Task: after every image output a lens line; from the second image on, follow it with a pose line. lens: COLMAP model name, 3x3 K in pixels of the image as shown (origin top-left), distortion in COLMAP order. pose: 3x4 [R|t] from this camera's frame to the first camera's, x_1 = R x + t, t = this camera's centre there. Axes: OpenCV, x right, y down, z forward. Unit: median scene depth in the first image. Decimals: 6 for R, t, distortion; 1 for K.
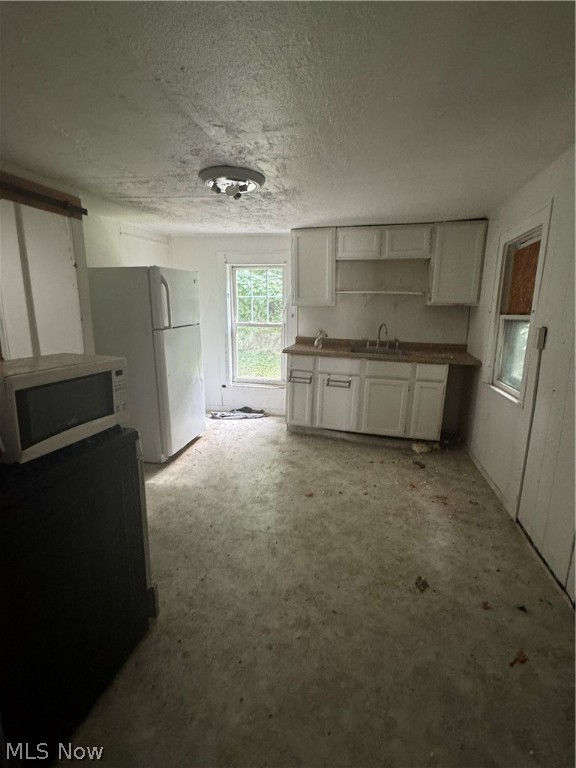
lens RADIAL K [[373.1, 0, 286.2], [0, 373.1, 382.9], [0, 0, 1]] dist [0.001148, 0.000064]
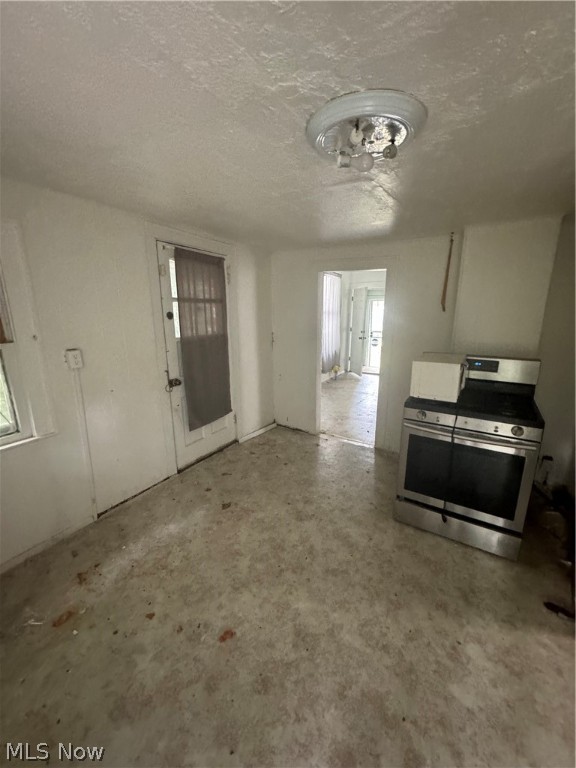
lens RADIAL K [[307.2, 0, 287.5], [0, 307.2, 383.9], [0, 0, 1]] dist [-0.000974, 0.000456]
pose [[-0.947853, -0.083241, 0.307645, -0.192976], [0.057705, 0.904511, 0.422527, -0.370863], [-0.313440, 0.418247, -0.852540, 1.477390]]
